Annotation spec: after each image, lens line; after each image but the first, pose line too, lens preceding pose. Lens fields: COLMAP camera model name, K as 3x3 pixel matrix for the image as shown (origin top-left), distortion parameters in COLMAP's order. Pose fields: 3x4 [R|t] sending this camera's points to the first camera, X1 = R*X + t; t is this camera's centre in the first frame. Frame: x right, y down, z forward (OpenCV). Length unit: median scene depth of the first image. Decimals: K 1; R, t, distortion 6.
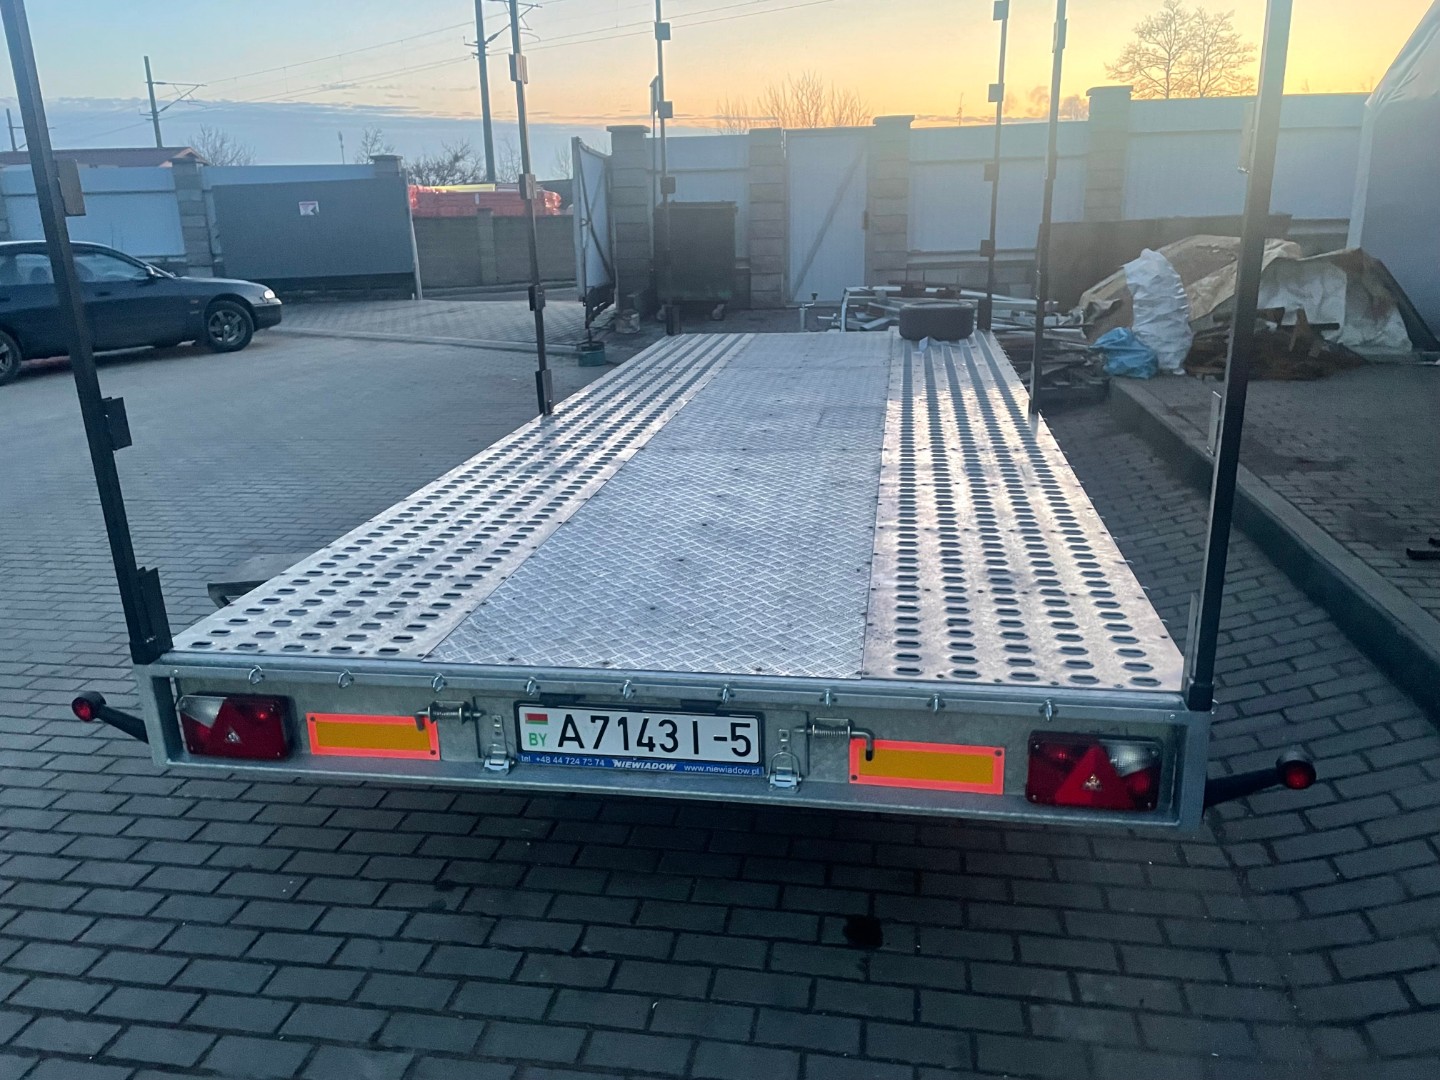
lens RADIAL K [[1071.8, 0, 702.9], [0, 1071.8, 547.7], [0, 0, 1]] dist [0.101032, -0.133752]
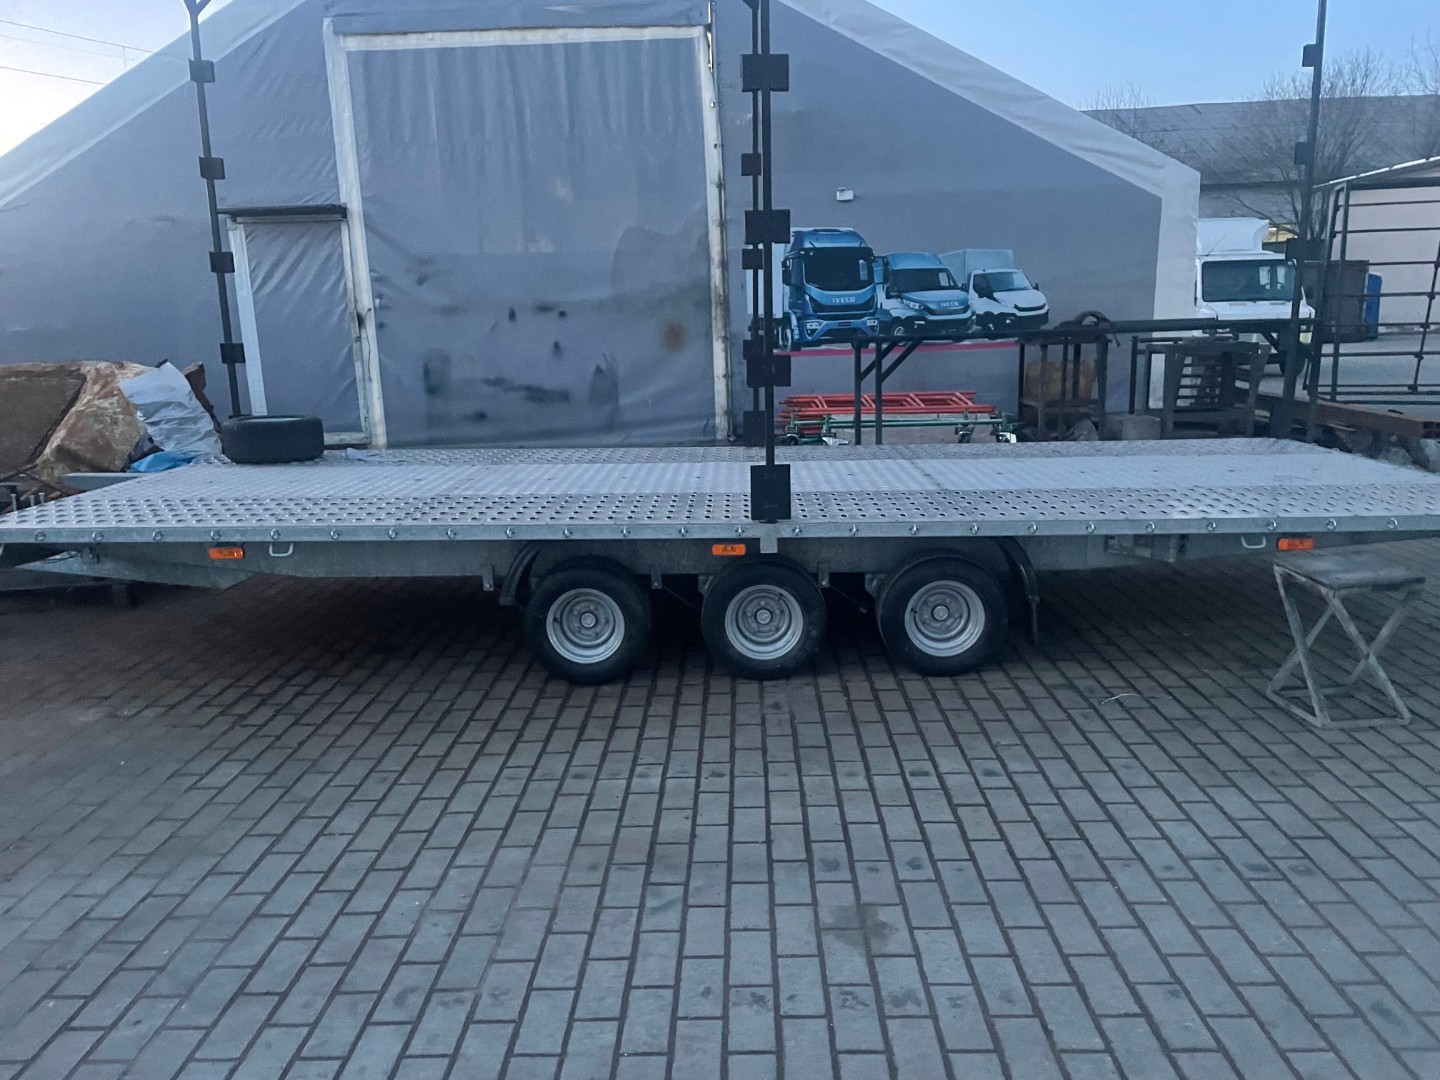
lens RADIAL K [[1067.8, 0, 722.6], [0, 1067.8, 544.0], [0, 0, 1]] dist [0.106685, -0.134658]
pose [[-0.154488, -0.170766, 0.973125, -0.338558], [0.324619, 0.921494, 0.213240, -0.109718], [-0.933143, 0.348838, -0.086926, 0.429959]]
